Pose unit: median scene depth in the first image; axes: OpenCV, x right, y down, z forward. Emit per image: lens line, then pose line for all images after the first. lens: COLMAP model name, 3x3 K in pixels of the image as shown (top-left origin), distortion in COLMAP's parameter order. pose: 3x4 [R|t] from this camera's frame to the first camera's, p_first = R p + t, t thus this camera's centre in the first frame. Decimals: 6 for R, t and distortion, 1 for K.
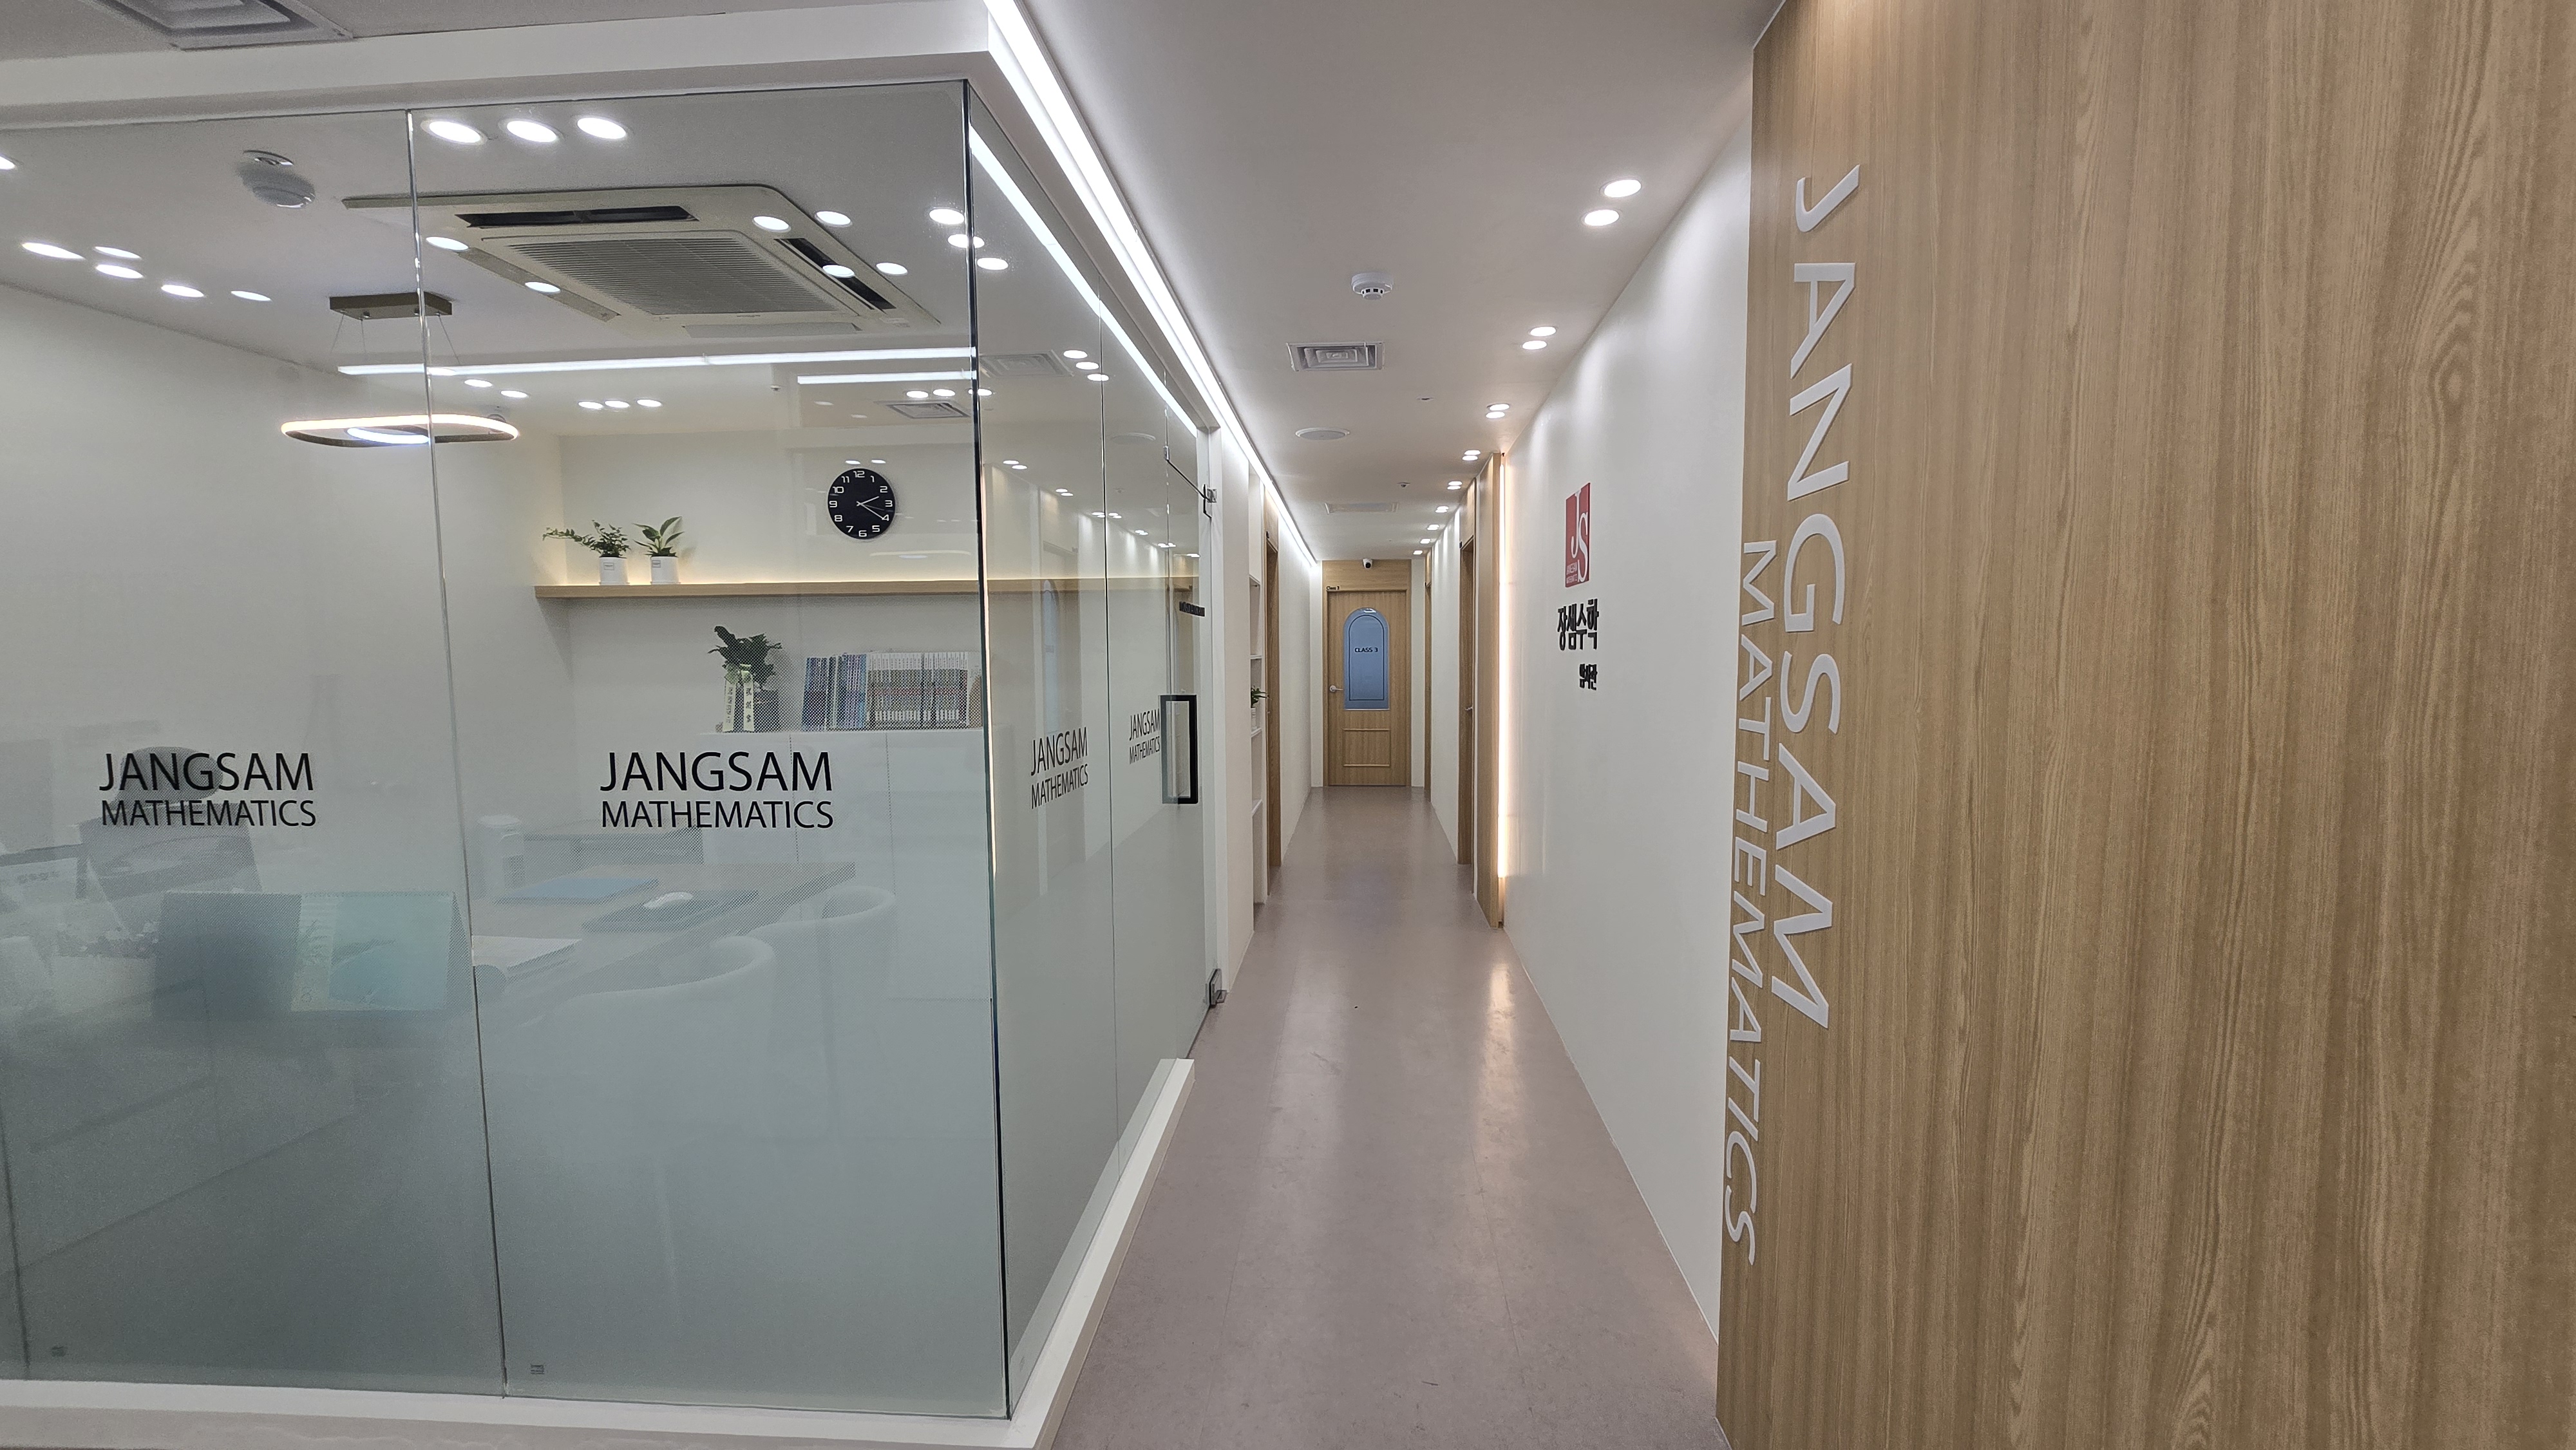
lens RADIAL K [[1056.0, 0, 1291.4], [0, 1056.0, 745.6], [0, 0, 1]] dist [-0.000095, -0.000835]
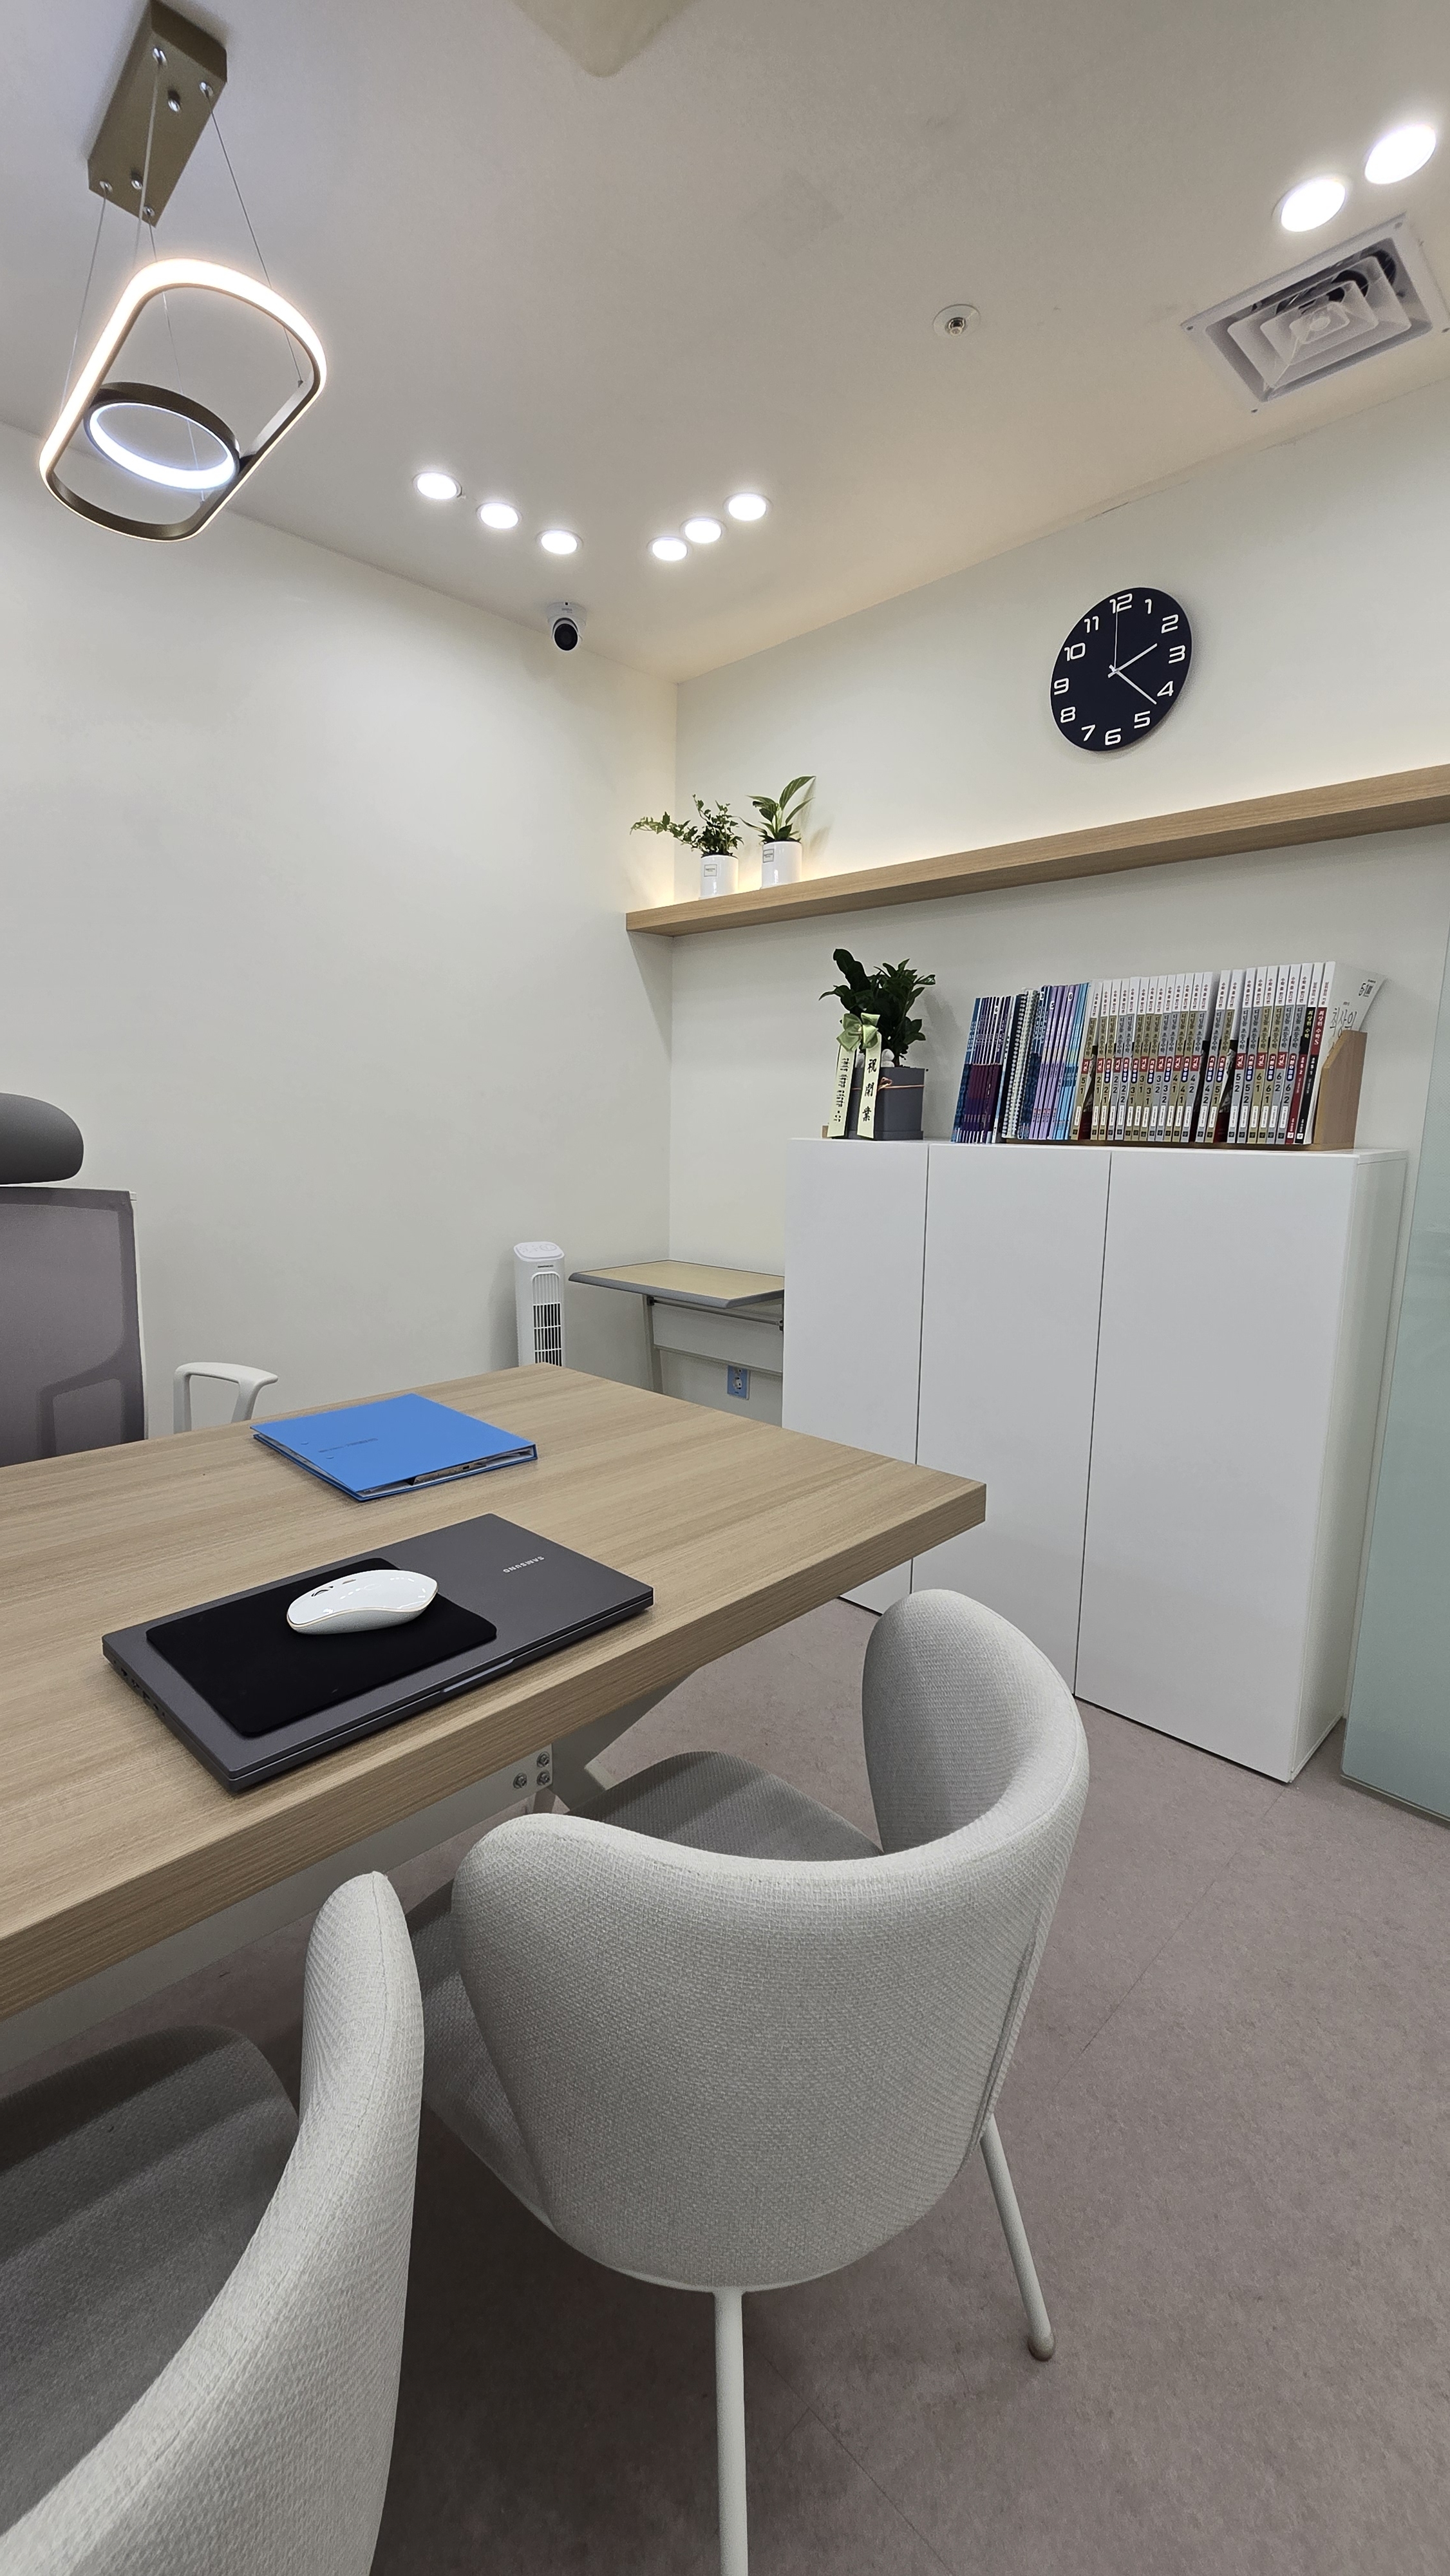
lens RADIAL K [[1061.9, 0, 708.3], [0, 1061.9, 1290.6], [0, 0, 1]] dist [0.004007, -0.003836]
pose [[0.747185, 0.134070, -0.650952, -0.248436], [-0.077790, 0.990352, 0.114683, 0.010375], [0.660047, -0.035052, 0.750406, 0.646338]]
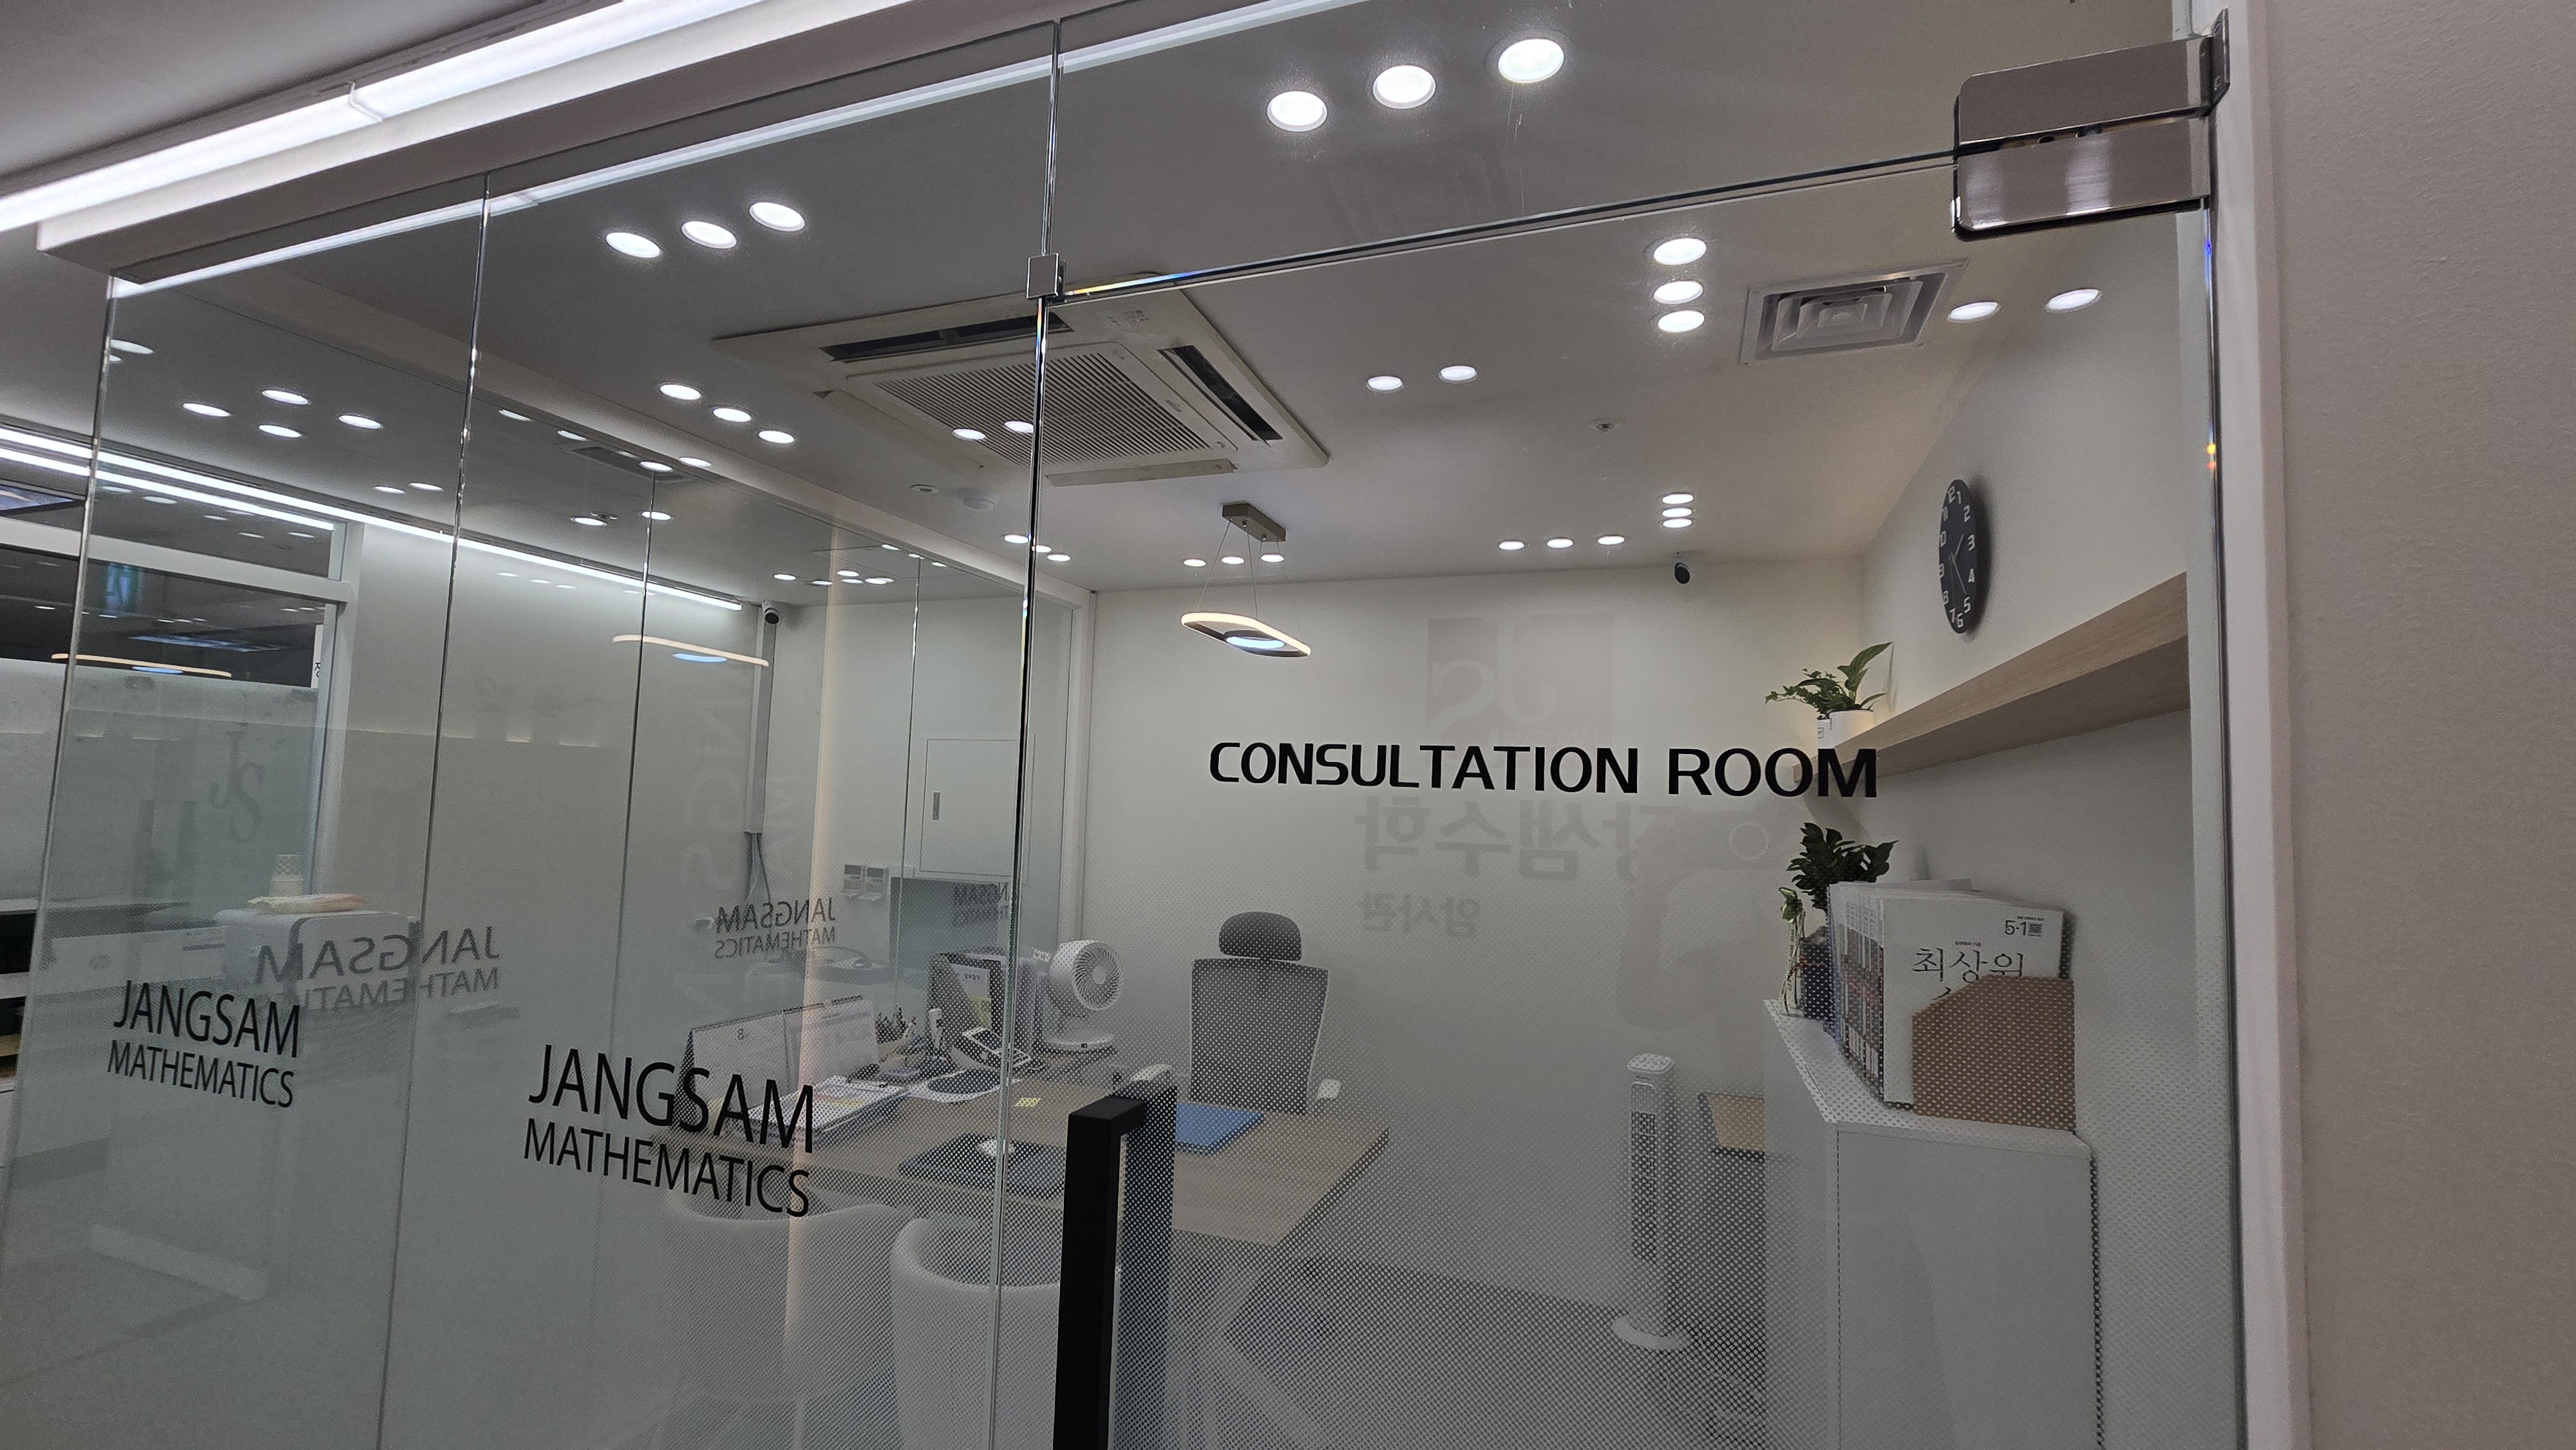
lens RADIAL K [[1079.4, 0, 1272.0], [0, 1079.4, 737.0], [0, 0, 1]] dist [0.009377, -0.019350]
pose [[-0.285522, -0.065306, -0.956145, 0.147966], [-0.107920, 0.993521, -0.035632, -0.132566], [0.952277, 0.093014, -0.290719, 1.099946]]
